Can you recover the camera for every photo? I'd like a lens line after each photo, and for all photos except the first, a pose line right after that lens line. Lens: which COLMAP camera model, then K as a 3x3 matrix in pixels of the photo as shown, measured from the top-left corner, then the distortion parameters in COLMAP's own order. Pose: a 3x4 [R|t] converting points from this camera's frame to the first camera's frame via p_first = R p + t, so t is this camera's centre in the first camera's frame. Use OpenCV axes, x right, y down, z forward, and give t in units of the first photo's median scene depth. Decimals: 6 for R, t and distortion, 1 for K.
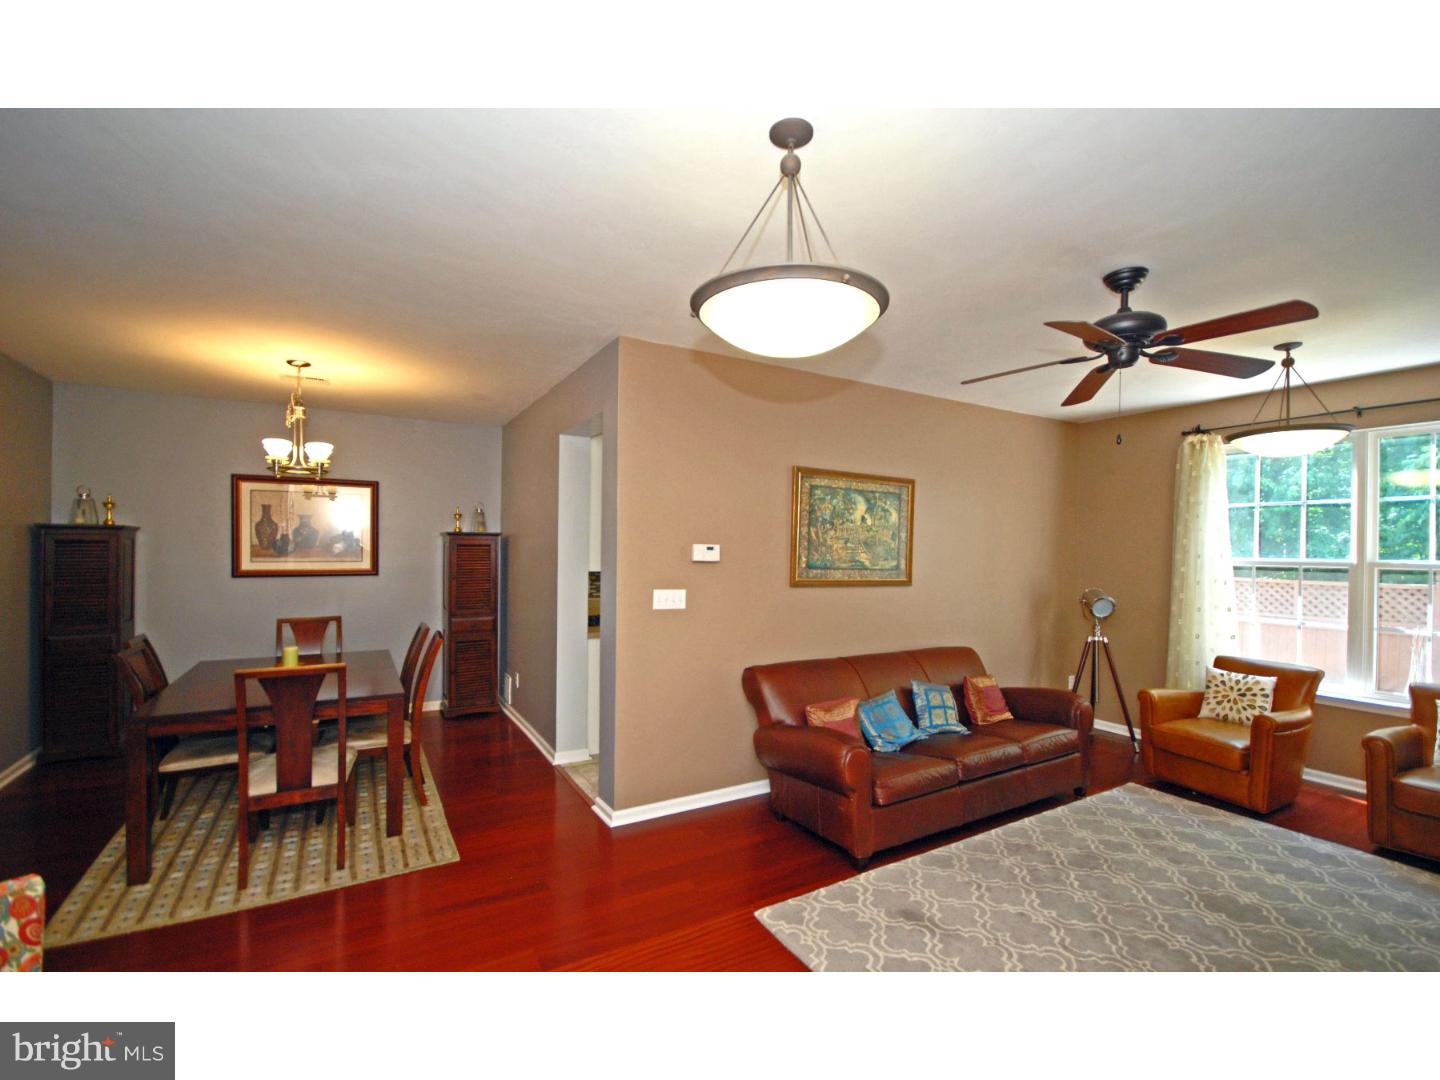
lens RADIAL K [[636.5, 0, 735.2], [0, 636.5, 545.1], [0, 0, 1]] dist [0.000944, -0.000074]
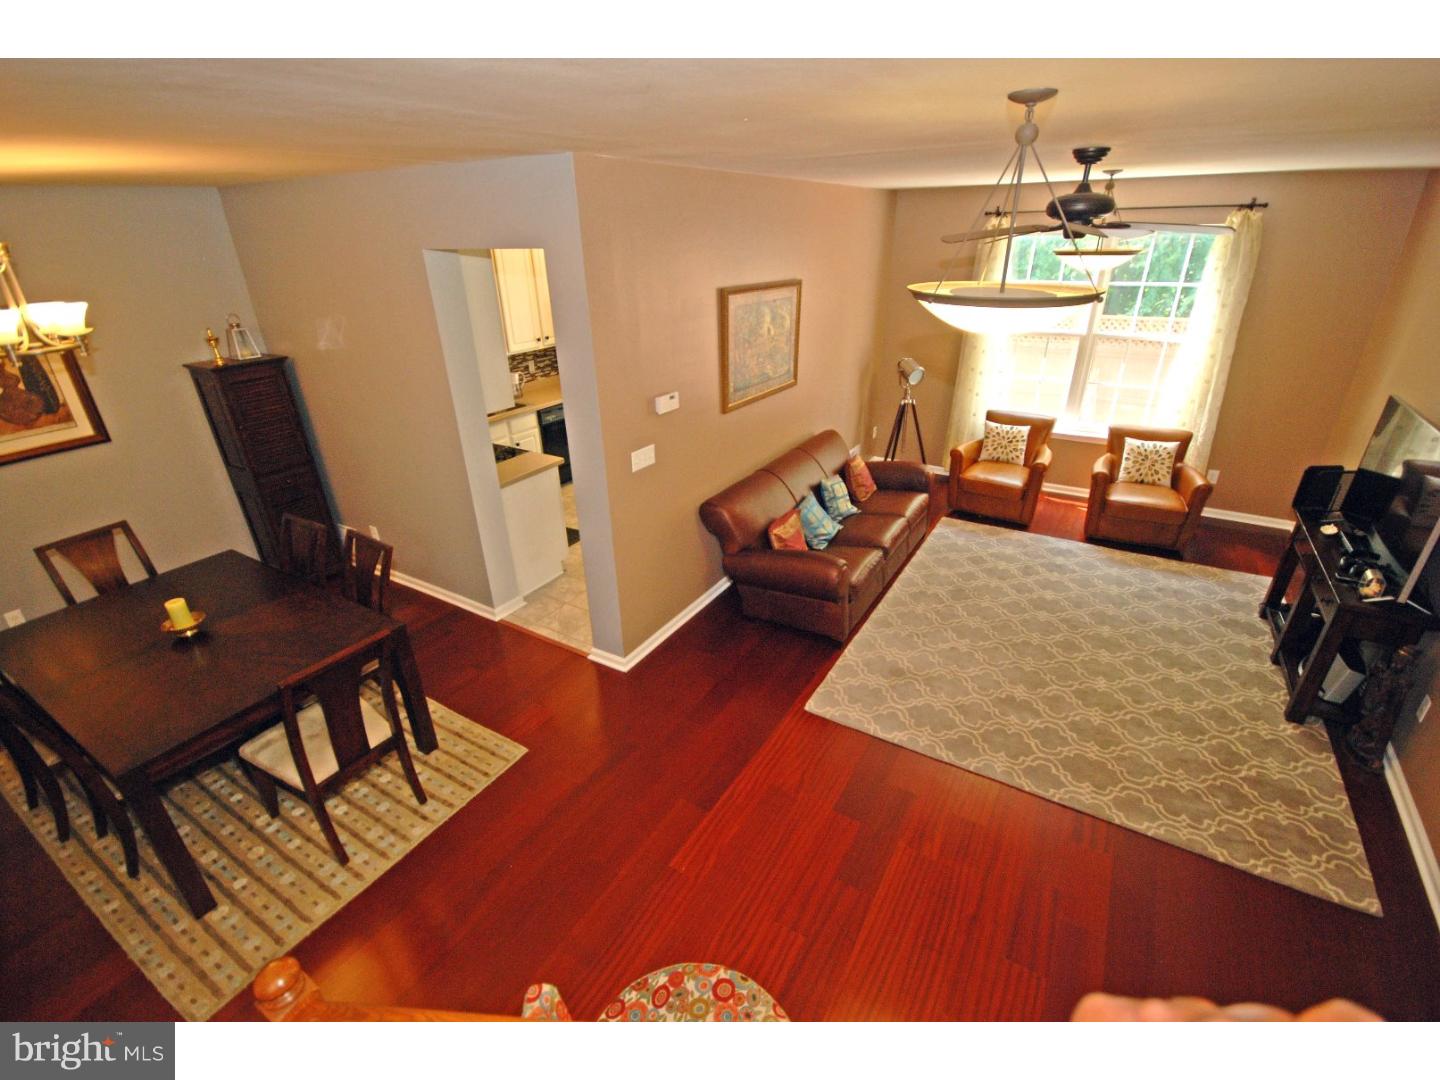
lens RADIAL K [[643.4, 0, 729.5], [0, 643.4, 536.6], [0, 0, 1]] dist [-0.004518, -0.000394]
pose [[0.883459, -0.221757, 0.412703, -0.360133], [0.022220, 0.899729, 0.435883, -0.200065], [-0.467981, -0.375915, 0.799801, 0.093981]]
